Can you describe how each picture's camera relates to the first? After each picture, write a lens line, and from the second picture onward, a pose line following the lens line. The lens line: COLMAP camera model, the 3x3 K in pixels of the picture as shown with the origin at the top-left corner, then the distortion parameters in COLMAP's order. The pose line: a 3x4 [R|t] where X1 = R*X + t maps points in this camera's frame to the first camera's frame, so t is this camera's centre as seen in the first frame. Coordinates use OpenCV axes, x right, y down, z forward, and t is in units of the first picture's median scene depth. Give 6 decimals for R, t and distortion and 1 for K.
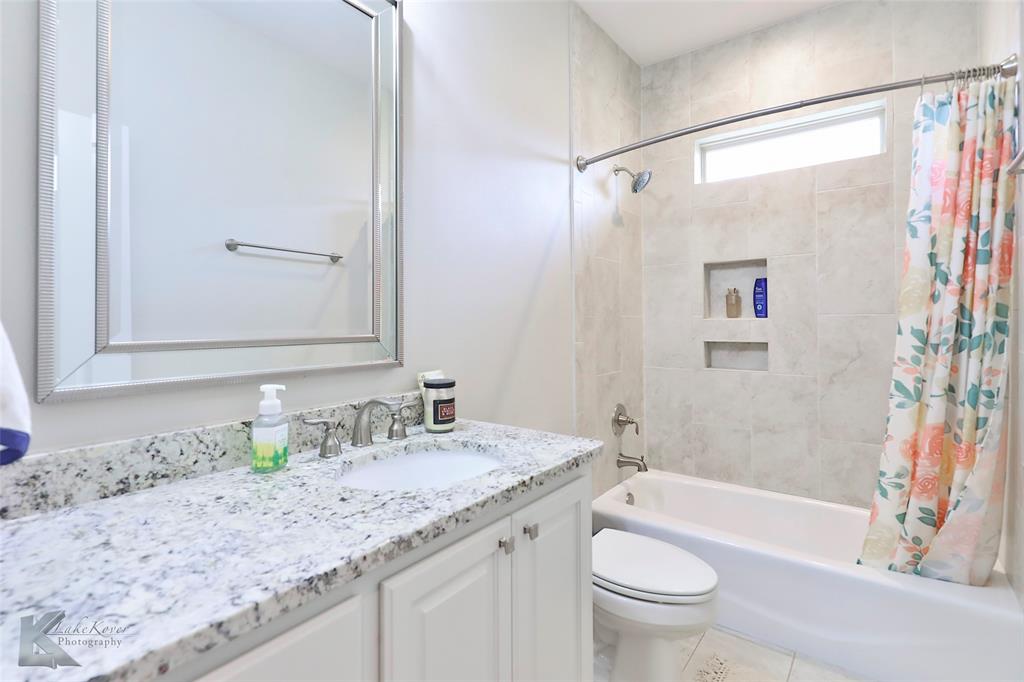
lens RADIAL K [[493.1, 0, 515.8], [0, 493.1, 317.7], [0, 0, 1]] dist [0.009499, -0.003665]
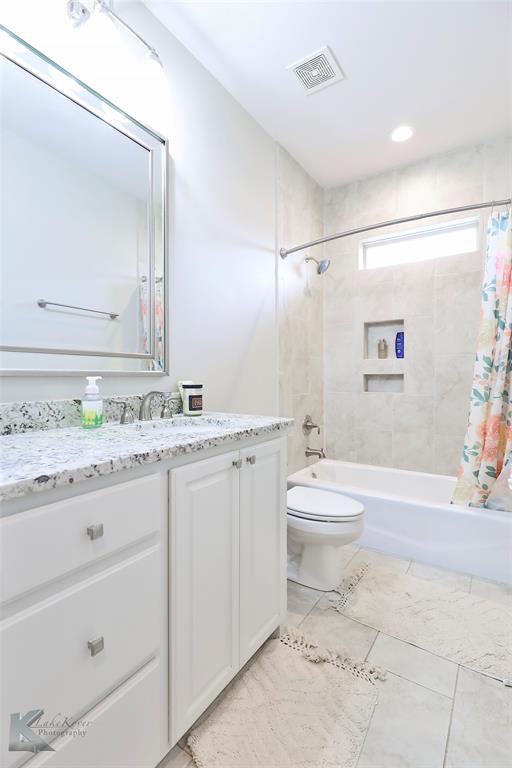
lens RADIAL K [[369.8, 0, 255.8], [0, 369.8, 382.0], [0, 0, 1]] dist [0.009499, -0.003665]
pose [[0.998426, 0.005900, 0.055768, -0.016197], [-0.006695, 0.999878, 0.014087, 0.091751], [-0.055678, -0.014438, 0.998344, -0.175216]]
